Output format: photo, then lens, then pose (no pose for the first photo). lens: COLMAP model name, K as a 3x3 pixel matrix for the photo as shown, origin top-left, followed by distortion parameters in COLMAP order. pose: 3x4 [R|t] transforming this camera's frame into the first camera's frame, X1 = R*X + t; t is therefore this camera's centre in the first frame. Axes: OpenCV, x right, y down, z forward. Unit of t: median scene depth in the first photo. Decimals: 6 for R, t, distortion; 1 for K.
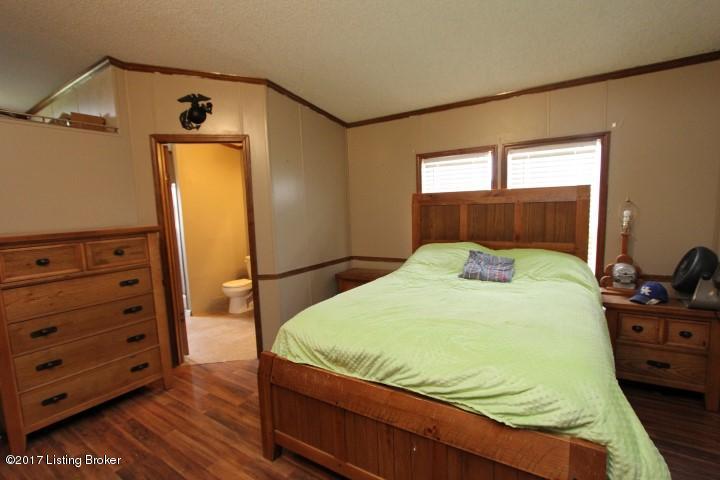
lens RADIAL K [[329.0, 0, 361.3], [0, 329.0, 242.0], [0, 0, 1]] dist [-0.016574, 0.000641]
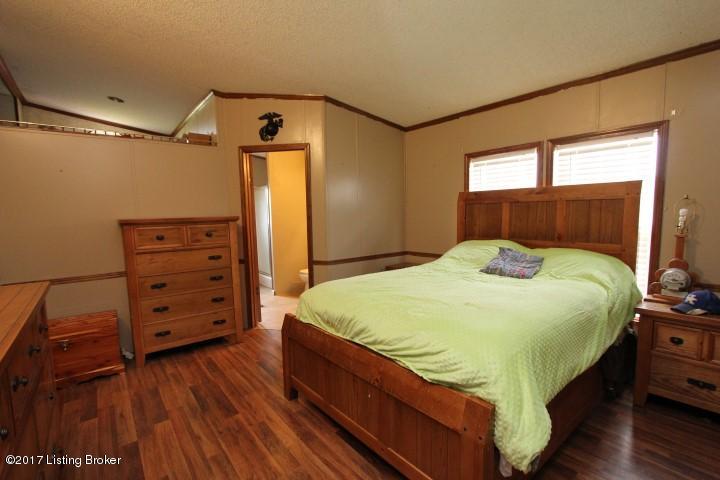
lens RADIAL K [[329.0, 0, 361.3], [0, 329.0, 242.0], [0, 0, 1]] dist [-0.016574, 0.000641]
pose [[0.951114, 0.042769, -0.305865, 0.271810], [-0.045218, 0.998977, -0.000921, 0.034772], [0.305513, 0.014707, 0.952074, -0.102708]]
